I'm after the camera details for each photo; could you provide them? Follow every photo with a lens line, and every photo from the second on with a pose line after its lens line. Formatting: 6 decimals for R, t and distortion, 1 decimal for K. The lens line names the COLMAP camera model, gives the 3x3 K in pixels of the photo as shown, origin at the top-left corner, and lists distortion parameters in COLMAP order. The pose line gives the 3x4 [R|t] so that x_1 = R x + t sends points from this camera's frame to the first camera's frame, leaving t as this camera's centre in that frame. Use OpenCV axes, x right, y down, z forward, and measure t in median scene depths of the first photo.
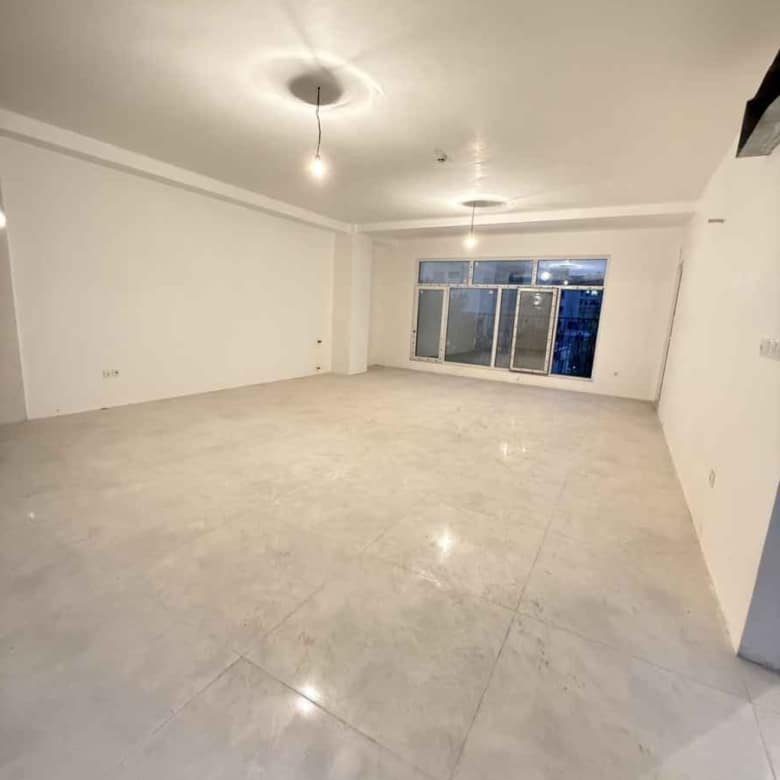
lens RADIAL K [[419.5, 0, 389.3], [0, 419.5, 389.7], [0, 0, 1]] dist [-0.003268, 0.003366]
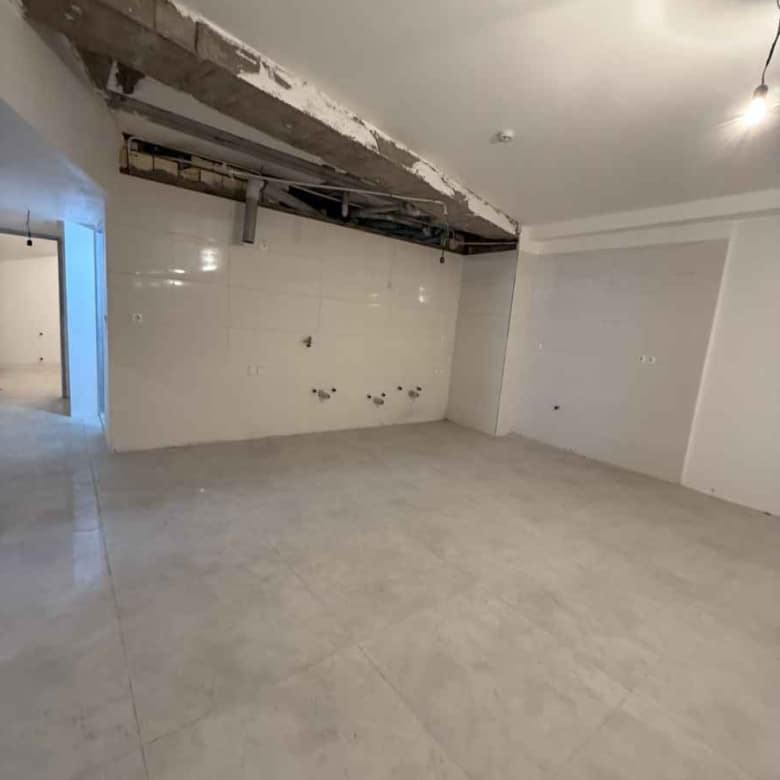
lens RADIAL K [[419.5, 0, 389.7], [0, 419.5, 389.6], [0, 0, 1]] dist [-0.003268, 0.003366]
pose [[-0.380722, 0.064164, -0.922461, 0.733709], [-0.282566, 0.941799, 0.182131, -0.285652], [0.880458, 0.329998, -0.340433, 1.363698]]
